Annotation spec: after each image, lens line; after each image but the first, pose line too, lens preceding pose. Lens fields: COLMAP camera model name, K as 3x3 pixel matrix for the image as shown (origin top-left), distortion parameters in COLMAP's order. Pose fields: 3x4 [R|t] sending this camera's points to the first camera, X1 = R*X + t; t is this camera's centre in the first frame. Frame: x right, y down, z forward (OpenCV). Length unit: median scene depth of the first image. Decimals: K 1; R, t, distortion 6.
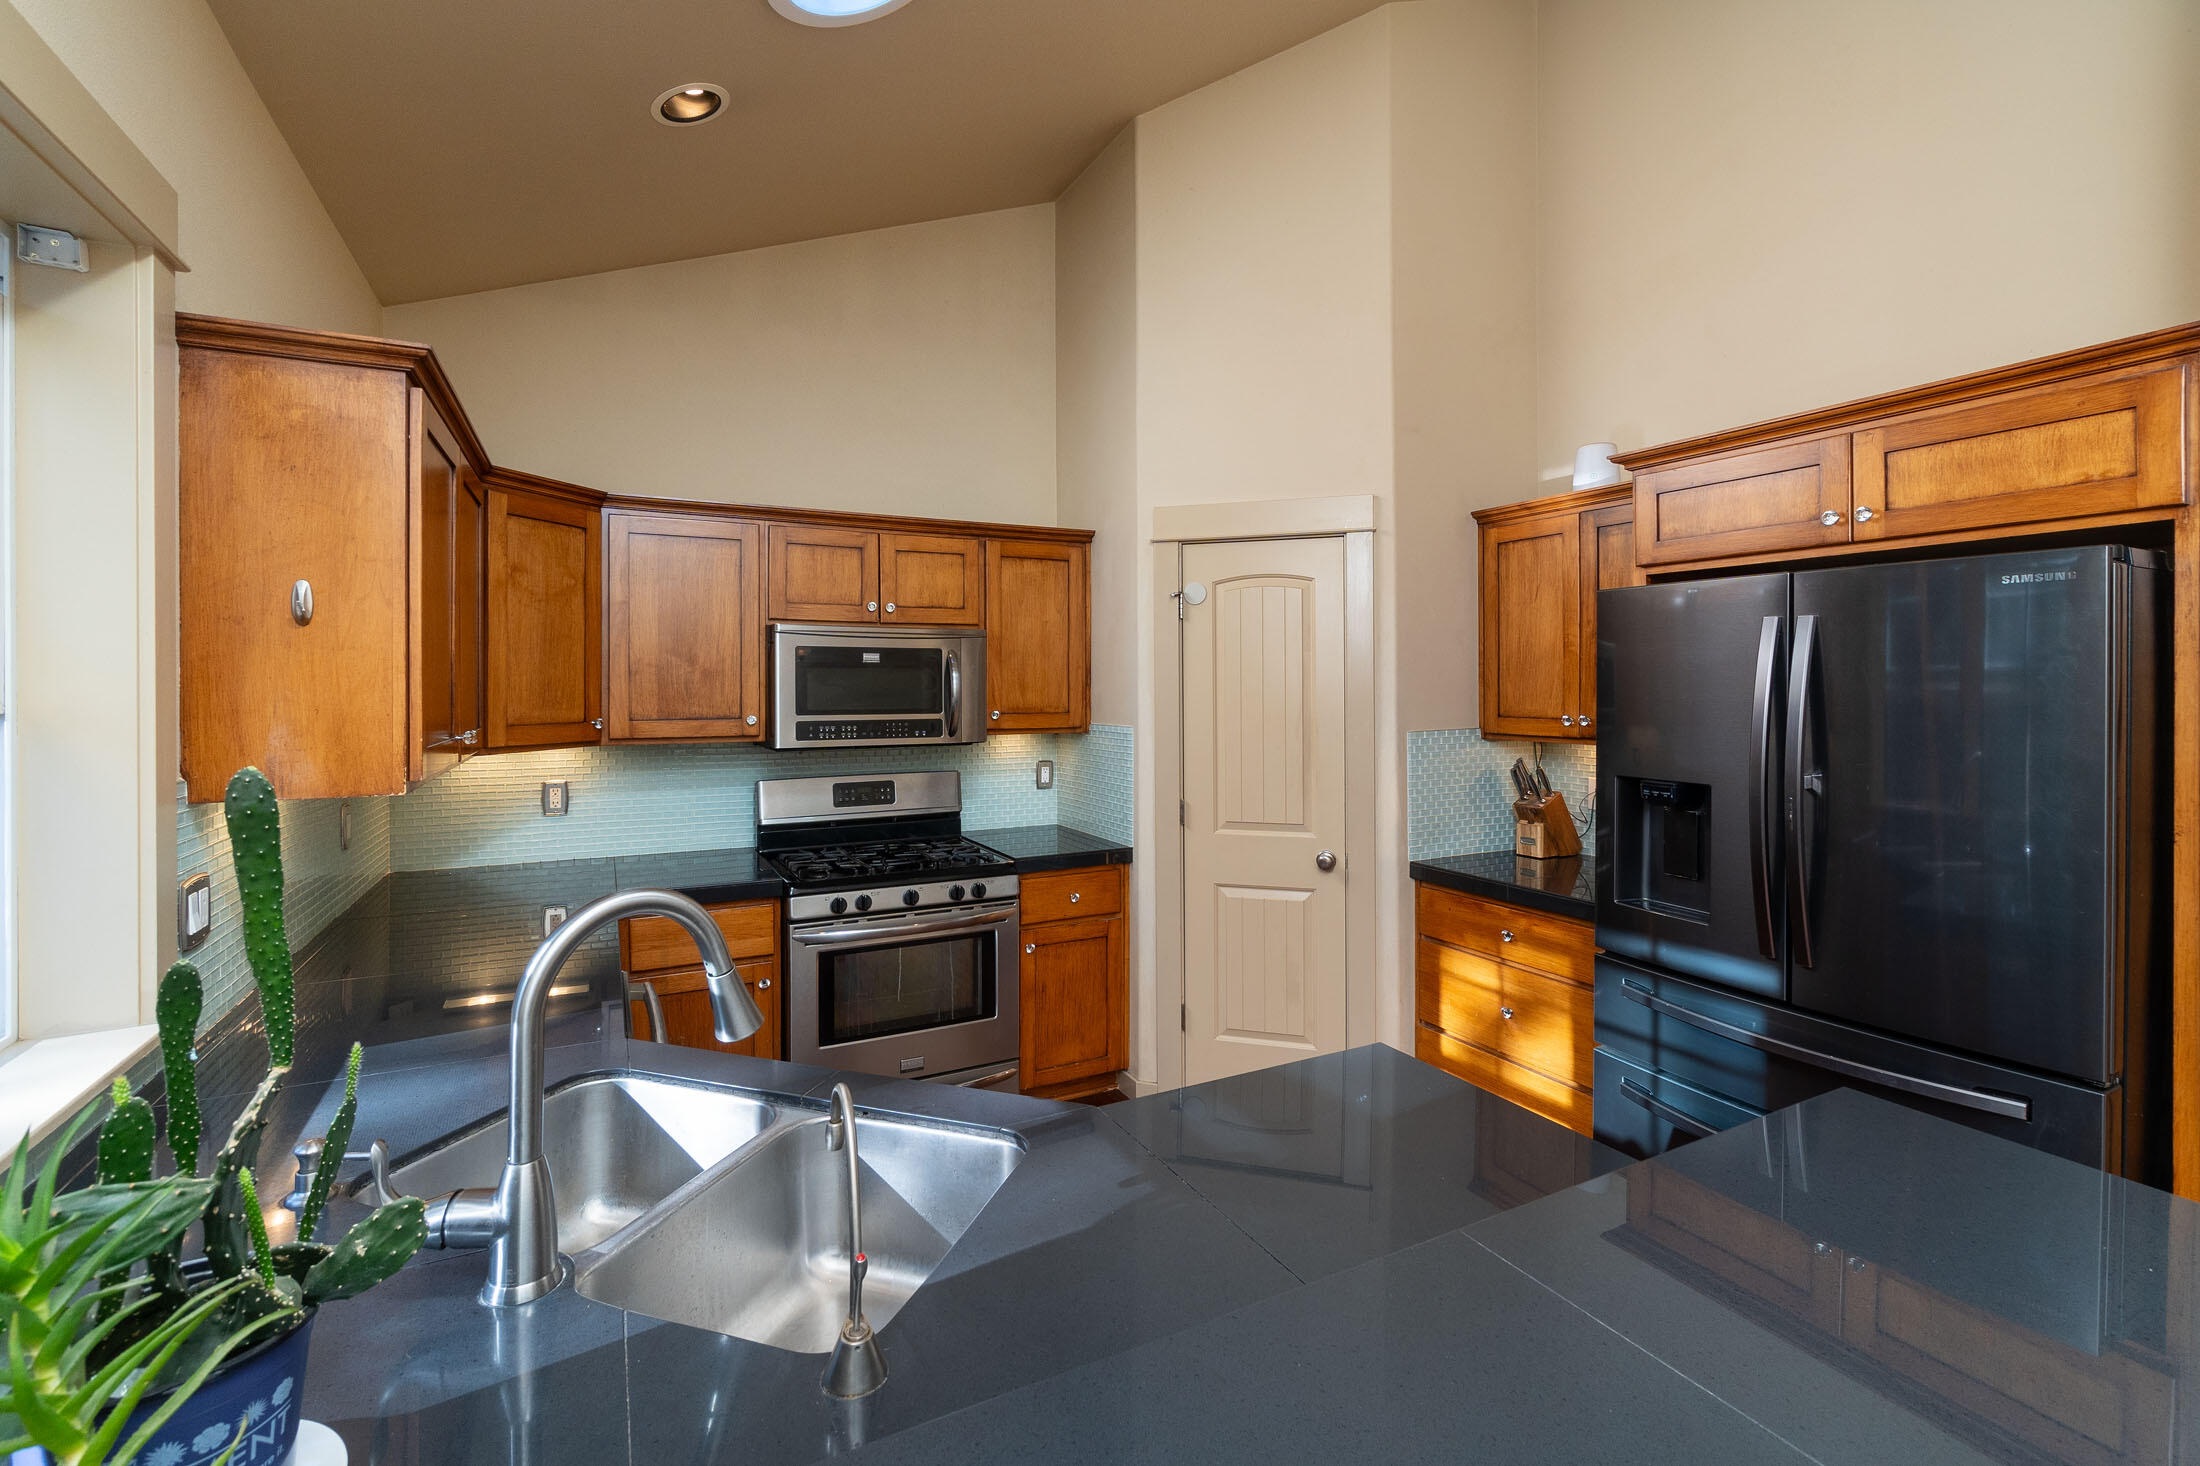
lens RADIAL K [[977.3, 0, 1105.1], [0, 977.3, 688.5], [0, 0, 1]] dist [-0.003358, 0.000407]
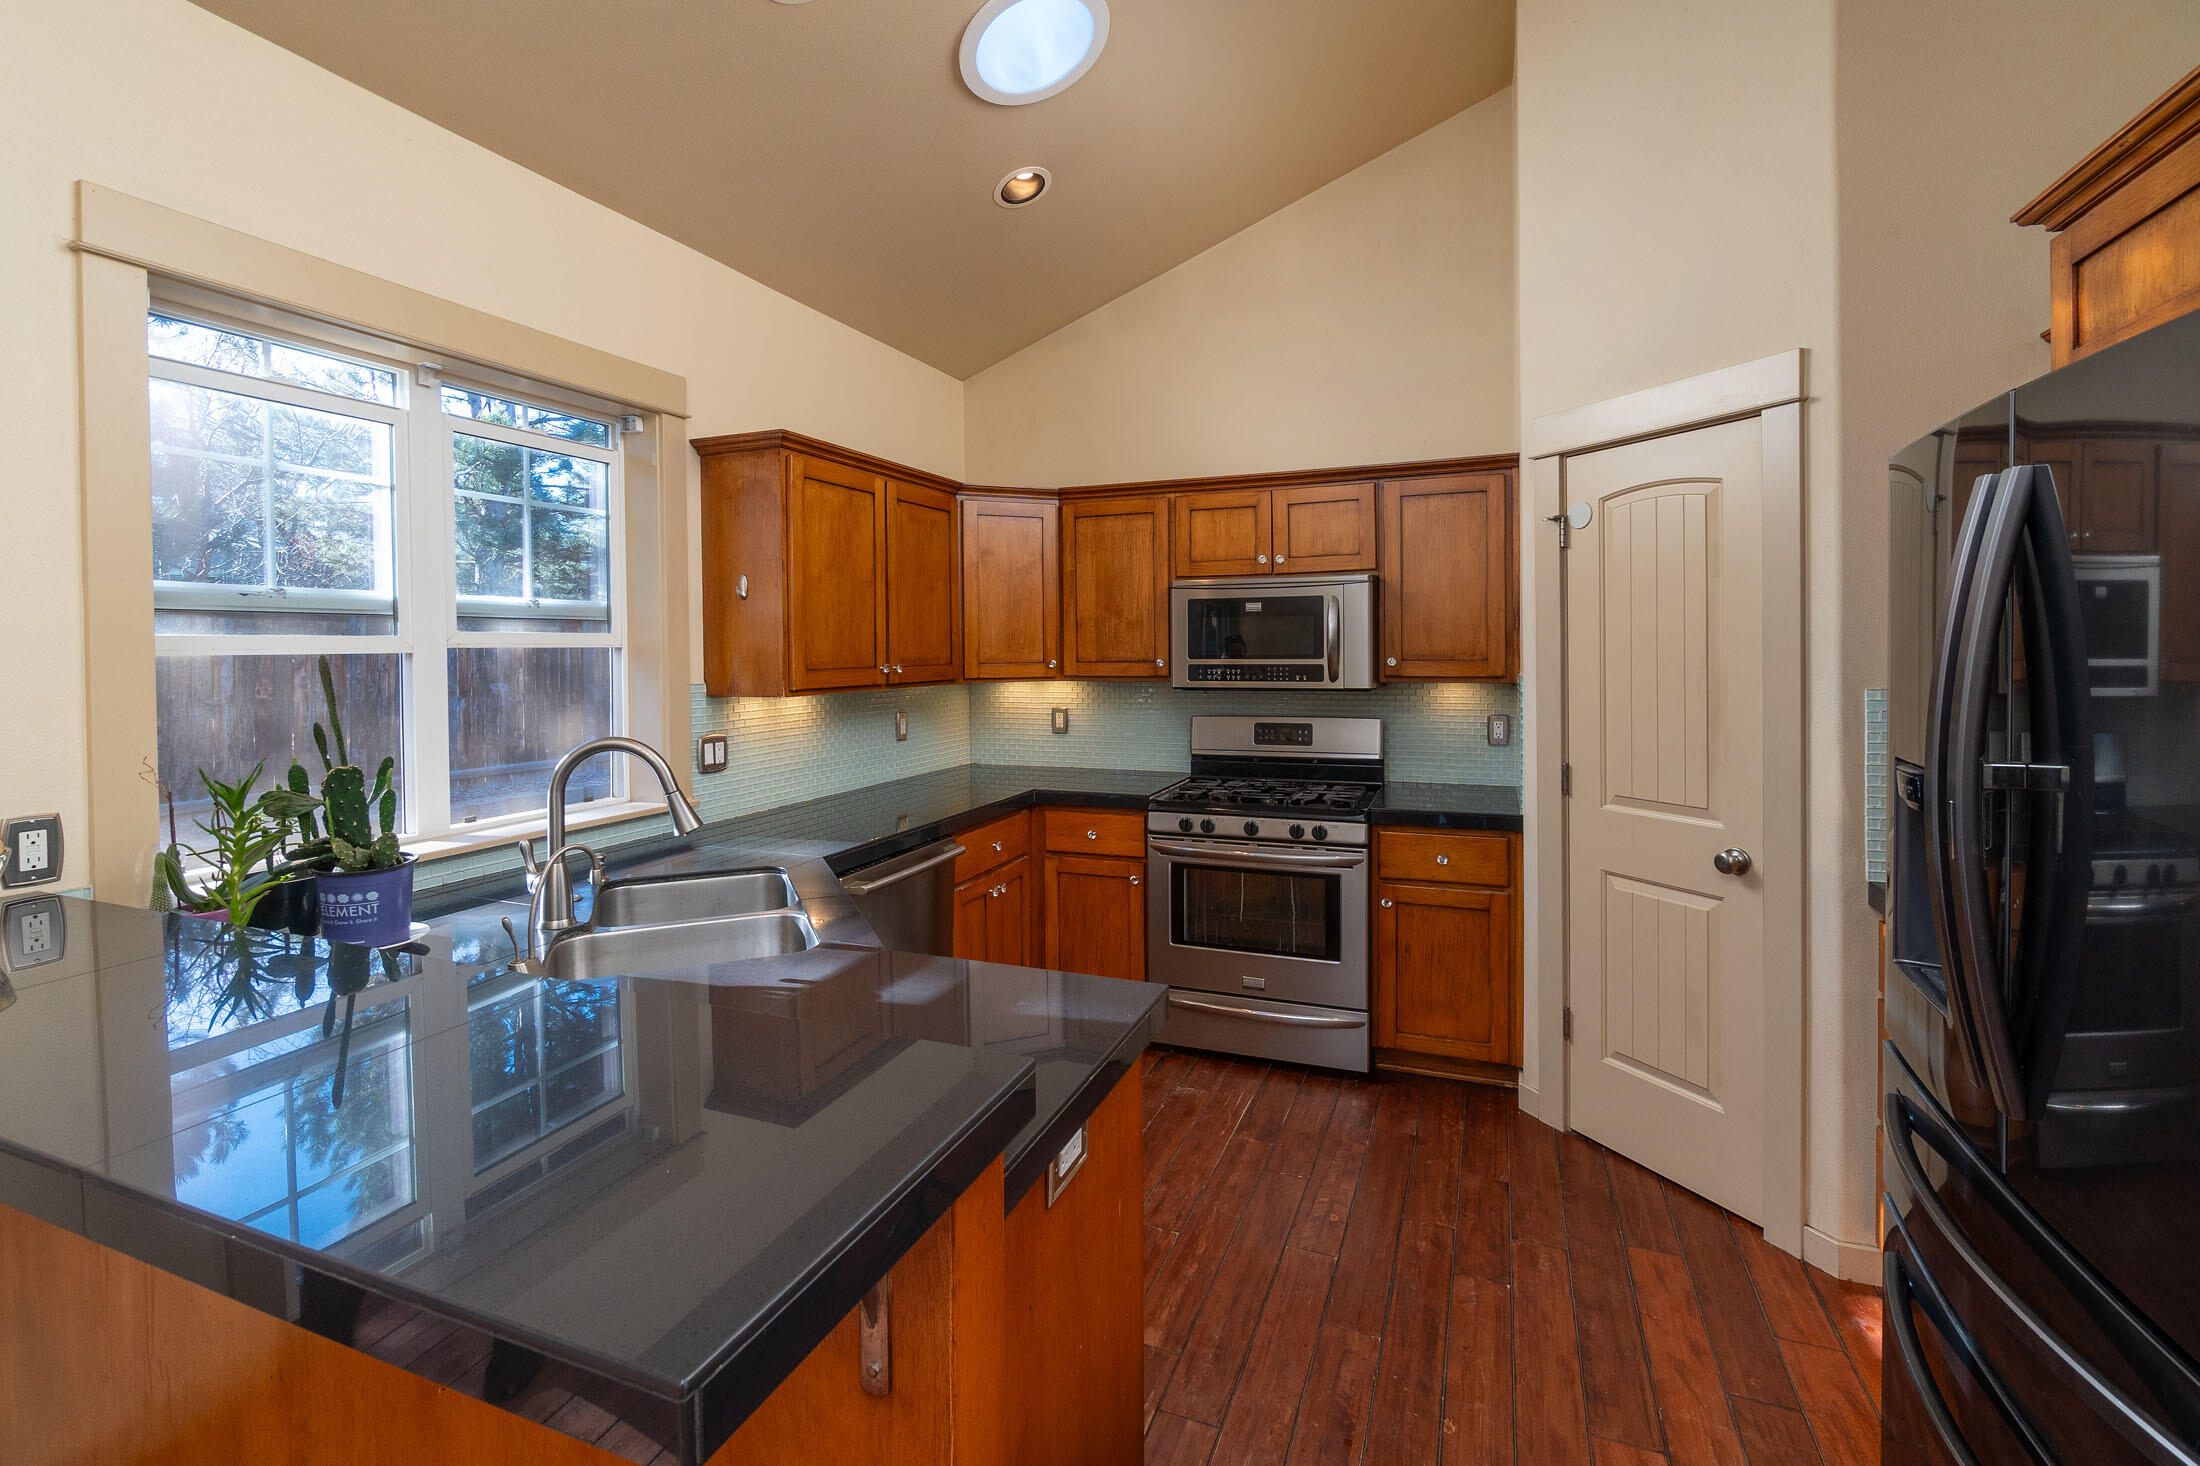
lens RADIAL K [[977.3, 0, 1094.4], [0, 977.3, 662.1], [0, 0, 1]] dist [-0.003358, 0.000407]
pose [[0.649436, 0.007703, -0.760378, 0.466691], [0.006250, 0.999861, 0.015467, 0.011763], [0.760391, -0.014797, 0.649297, 0.158082]]
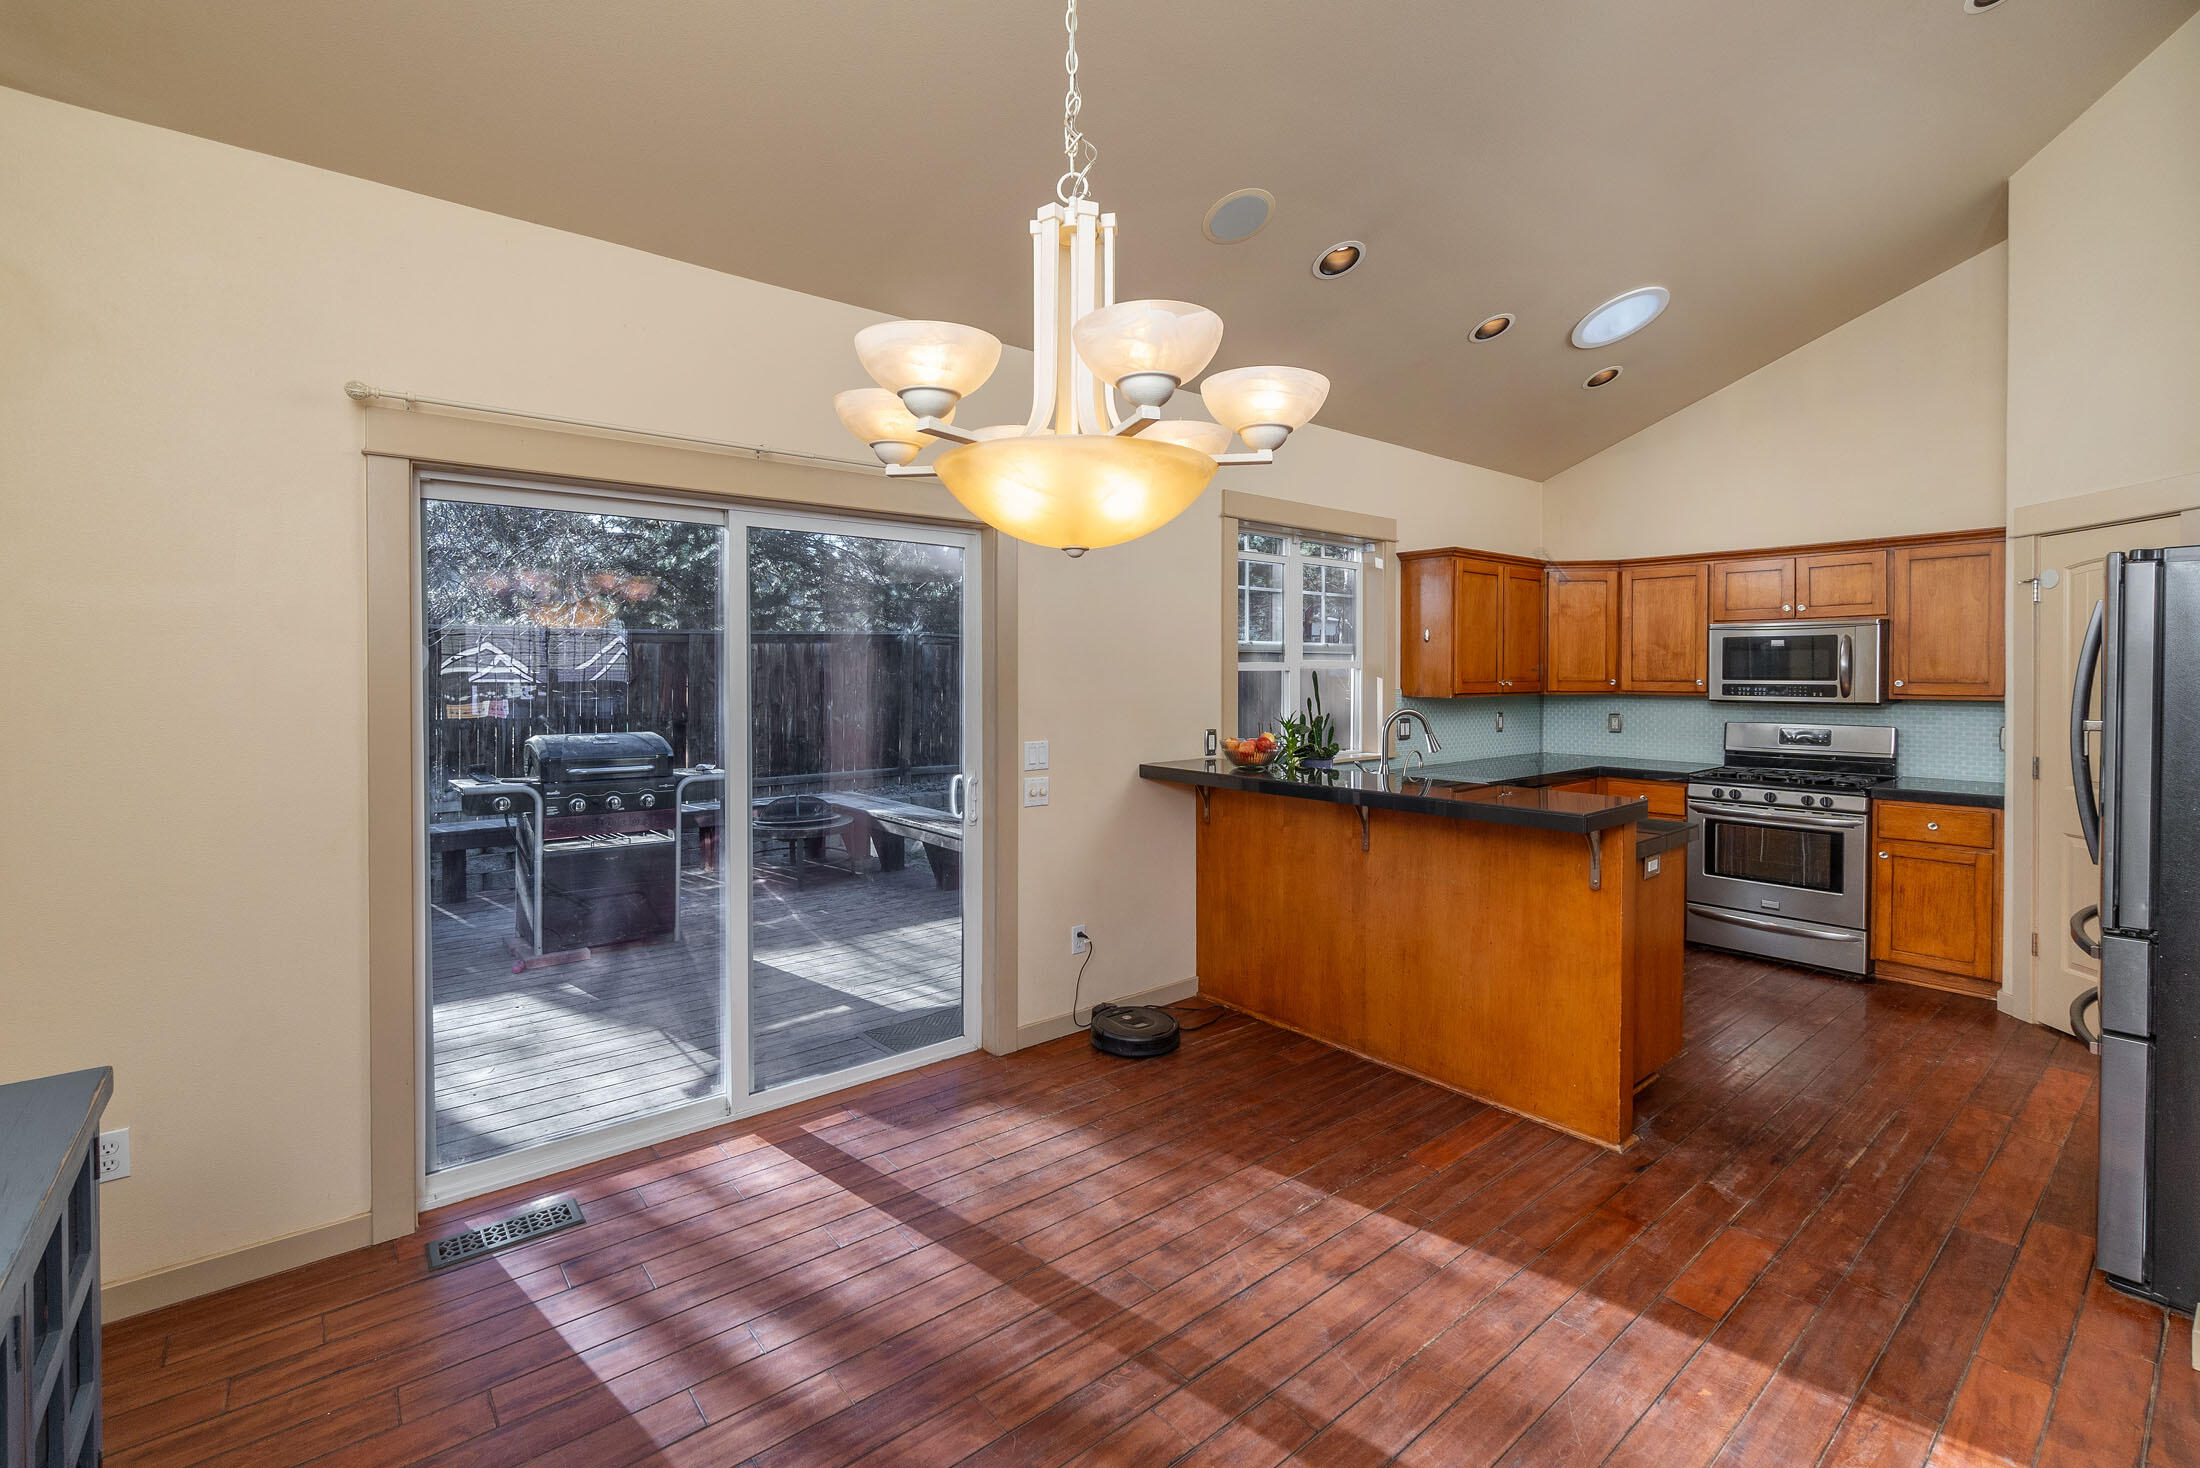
lens RADIAL K [[977.3, 0, 1114.0], [0, 977.3, 683.7], [0, 0, 1]] dist [-0.003358, 0.000407]
pose [[0.228536, 0.013430, -0.973443, 0.986771], [-0.002530, 0.999910, 0.013201, 0.014123], [0.973532, -0.000554, 0.228549, -0.342117]]
